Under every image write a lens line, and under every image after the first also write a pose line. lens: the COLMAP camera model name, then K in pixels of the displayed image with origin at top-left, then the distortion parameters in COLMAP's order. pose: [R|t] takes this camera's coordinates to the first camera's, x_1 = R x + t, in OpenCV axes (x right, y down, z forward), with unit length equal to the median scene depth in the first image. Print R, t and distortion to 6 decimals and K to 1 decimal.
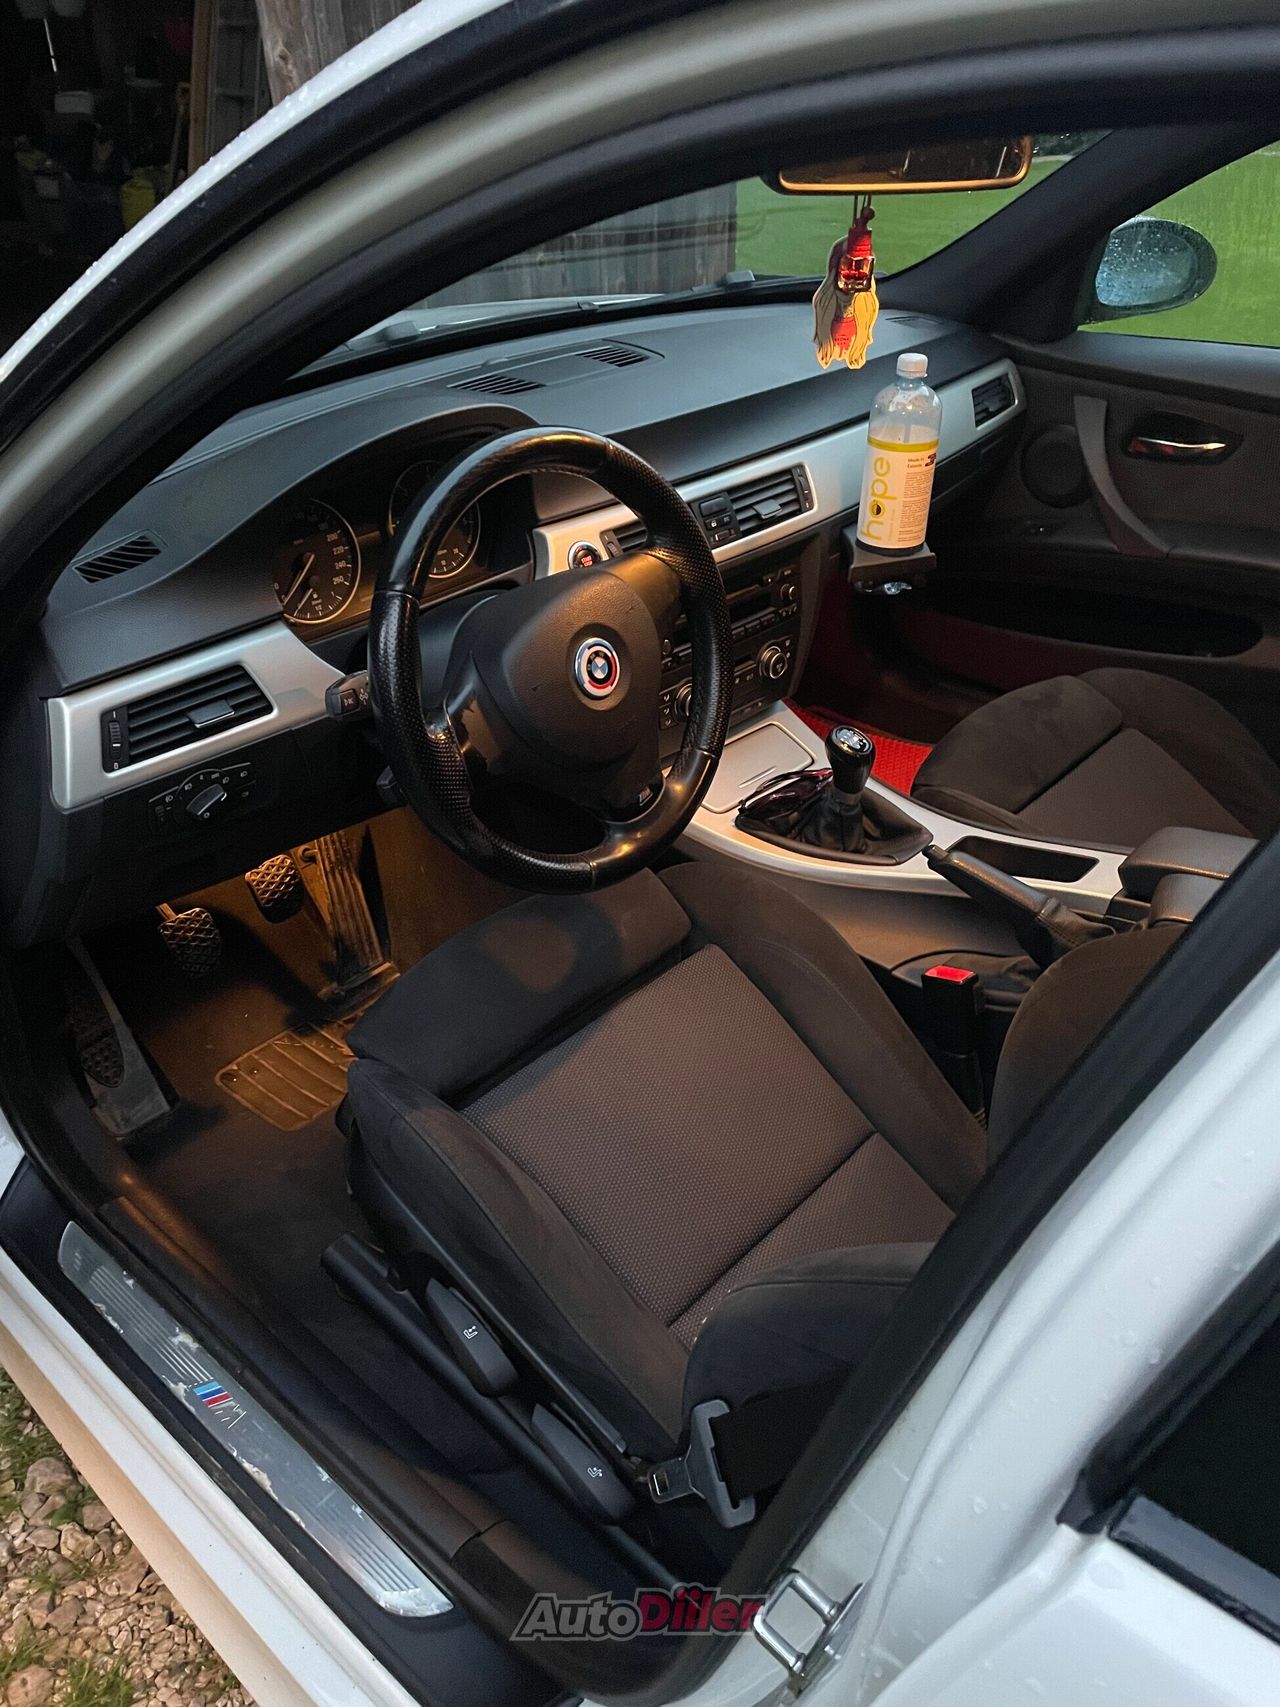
lens RADIAL K [[1275.1, 0, 615.9], [0, 1275.1, 869.5], [0, 0, 1]] dist [0.112052, -0.132062]
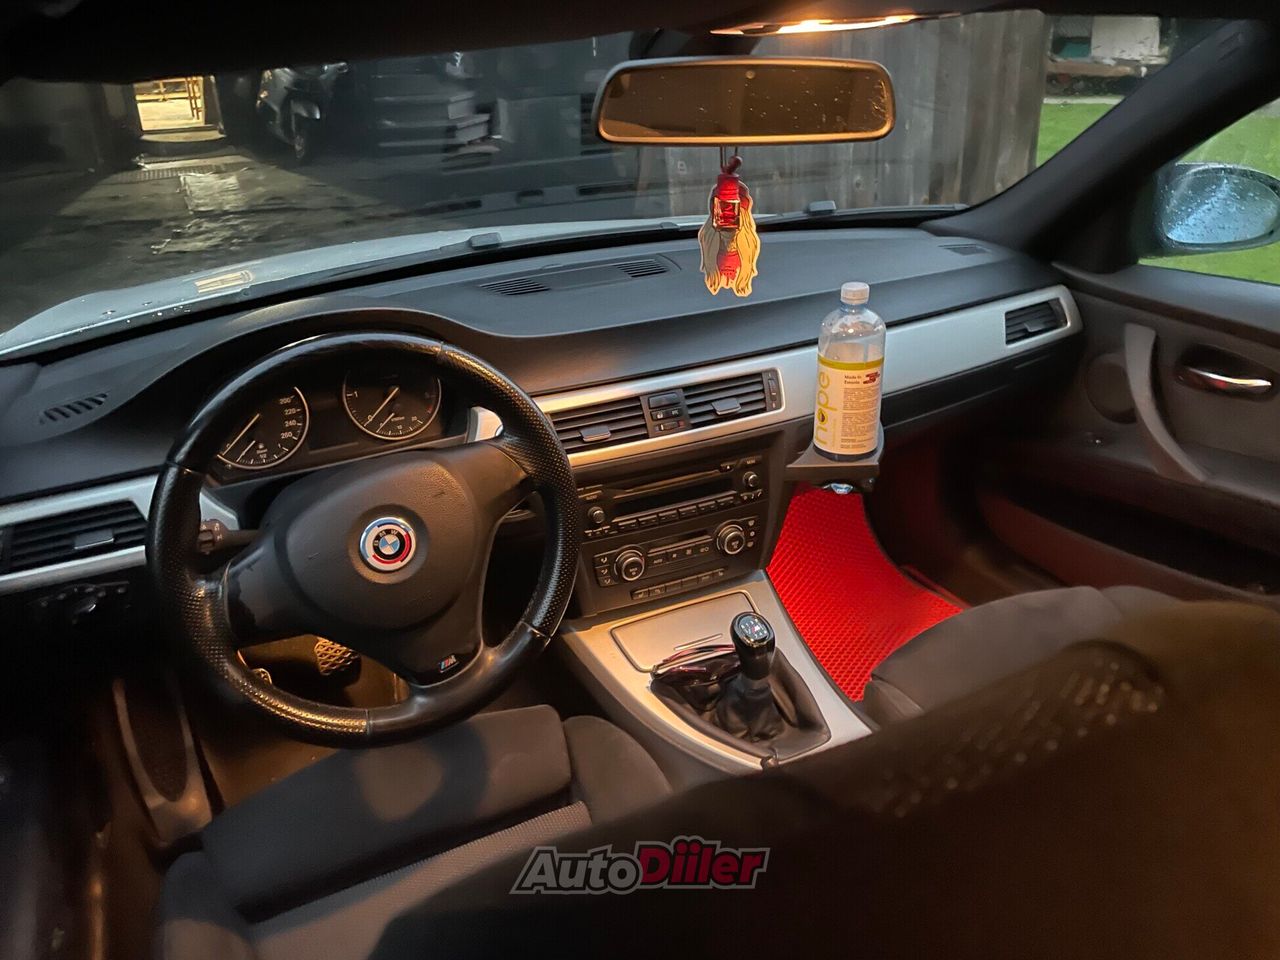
lens RADIAL K [[956.2, 0, 650.4], [0, 956.2, 477.9], [0, 0, 1]] dist [0.112052, -0.132062]
pose [[0.938644, 0.121885, -0.322631, 0.326150], [-0.165472, 0.979923, -0.111216, -0.114304], [0.302598, 0.157779, 0.939968, 0.207551]]
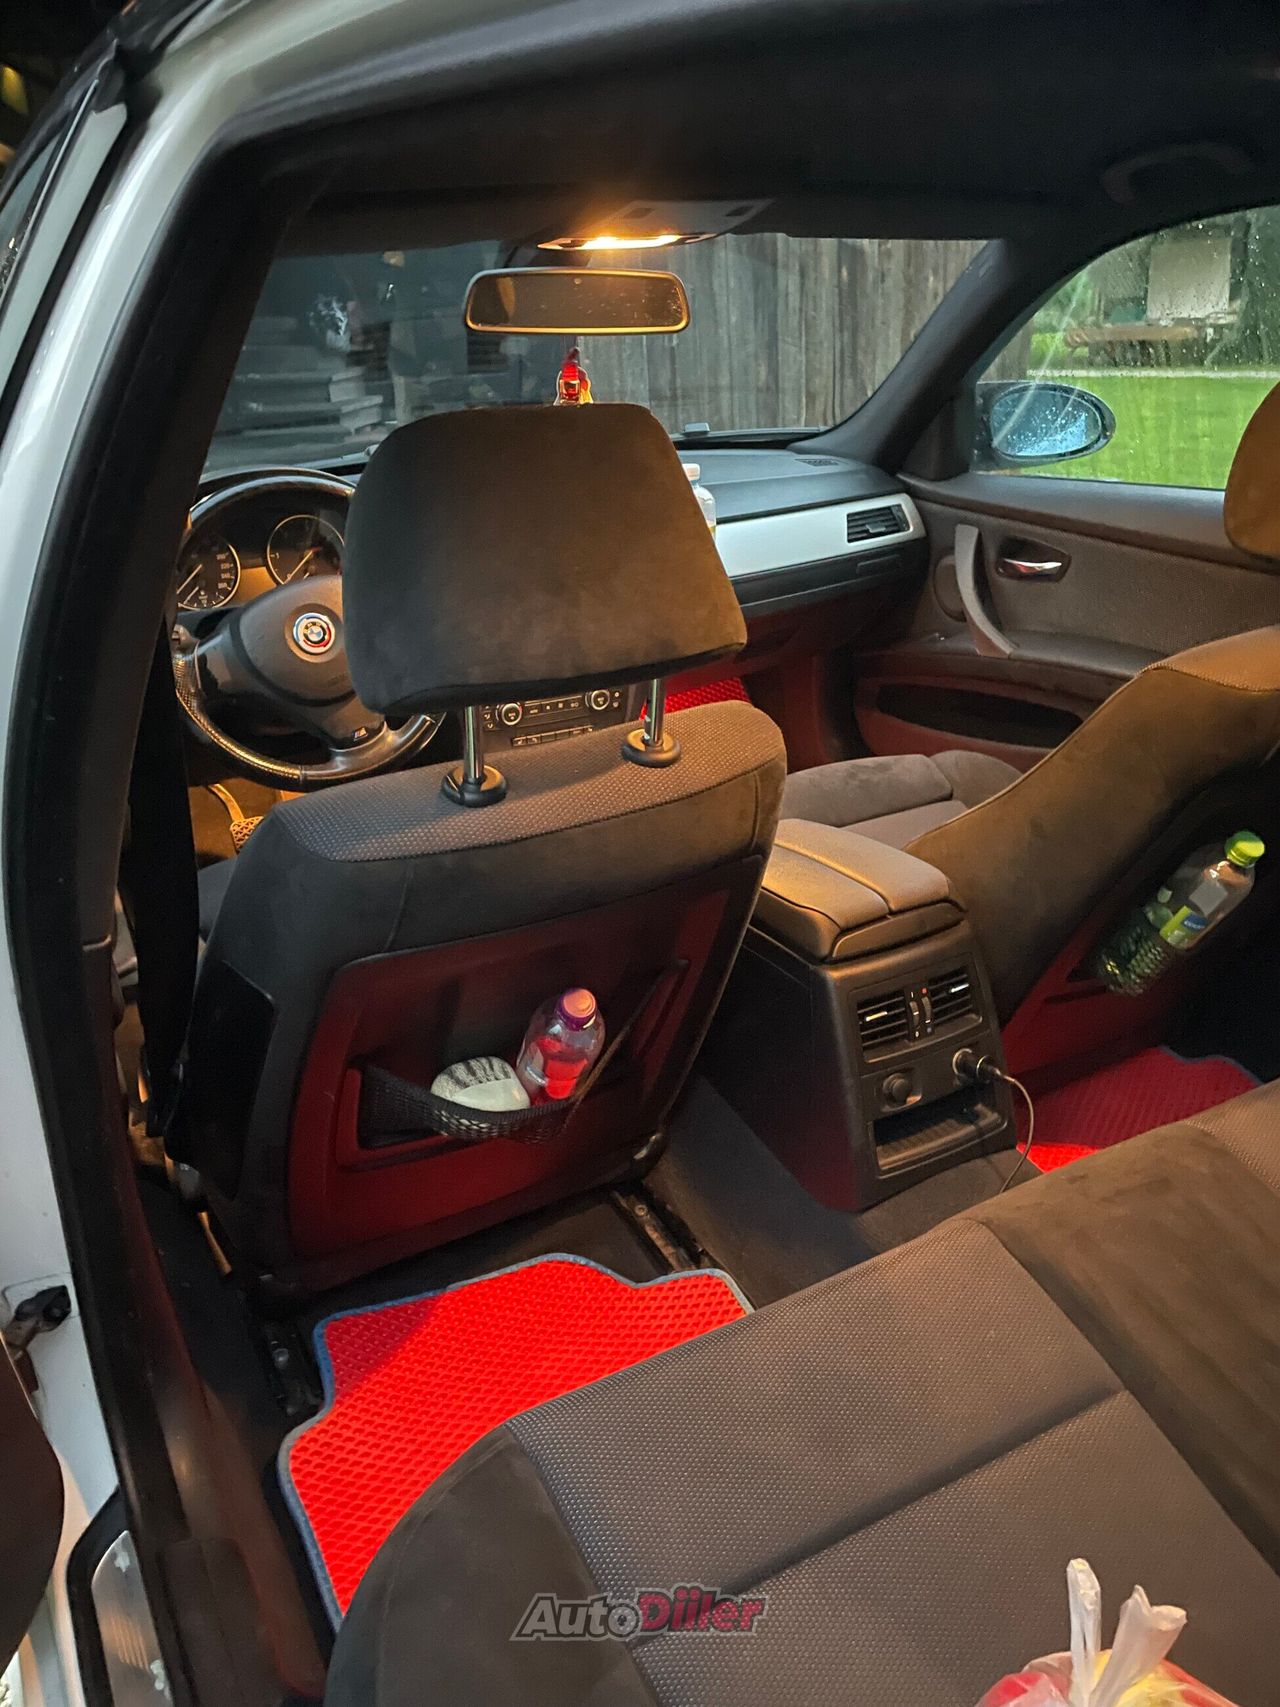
lens RADIAL K [[1275.1, 0, 615.9], [0, 1275.1, 869.5], [0, 0, 1]] dist [0.112052, -0.132062]
pose [[0.943659, 0.111032, -0.311736, 0.574377], [-0.157285, 0.979312, -0.127314, 0.171795], [0.291151, 0.169172, 0.941601, -0.169398]]
